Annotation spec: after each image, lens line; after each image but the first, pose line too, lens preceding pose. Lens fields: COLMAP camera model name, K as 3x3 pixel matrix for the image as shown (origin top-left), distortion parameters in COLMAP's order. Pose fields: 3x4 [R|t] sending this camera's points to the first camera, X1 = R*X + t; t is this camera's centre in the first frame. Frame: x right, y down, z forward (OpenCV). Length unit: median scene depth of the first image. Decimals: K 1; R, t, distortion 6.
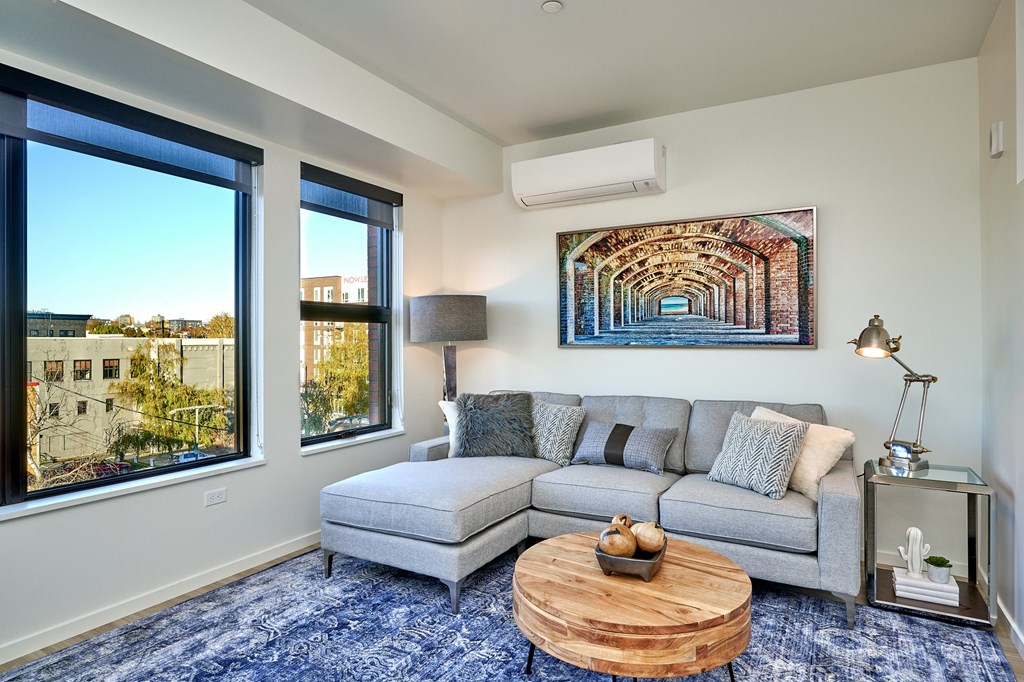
lens RADIAL K [[579.5, 0, 511.2], [0, 579.5, 339.4], [0, 0, 1]] dist [0.001624, -0.003753]
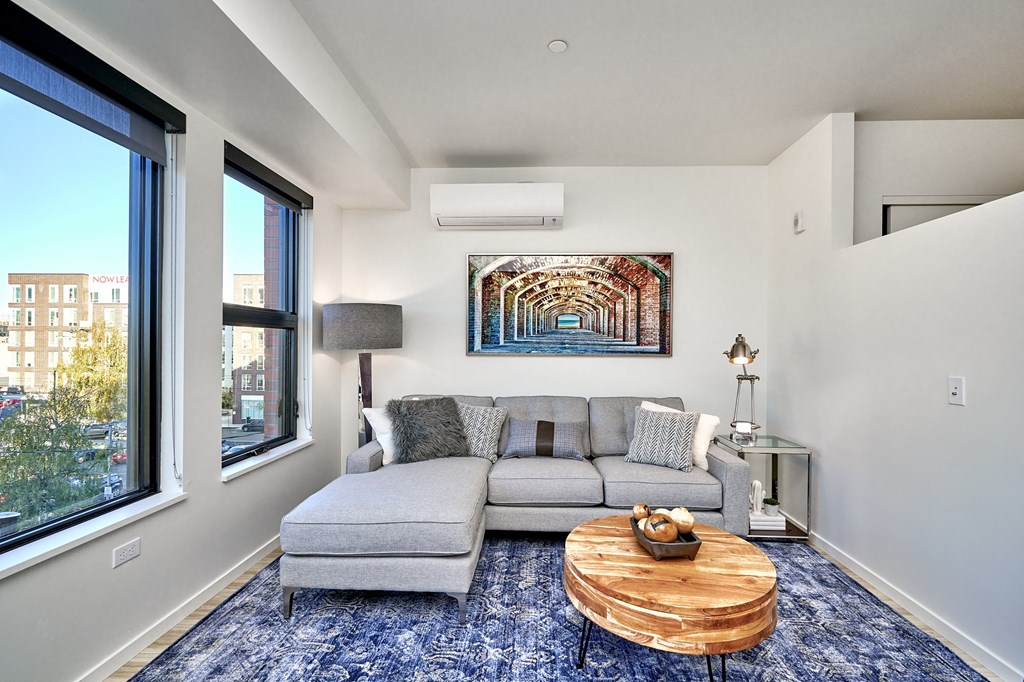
lens RADIAL K [[459.8, 0, 513.6], [0, 459.8, 345.3], [0, 0, 1]] dist [0.002560, -0.000912]
pose [[0.887990, 0.009130, 0.459772, -0.302631], [-0.010252, 0.999947, -0.000055, -0.006918], [-0.459749, -0.004665, 0.888037, 0.200276]]
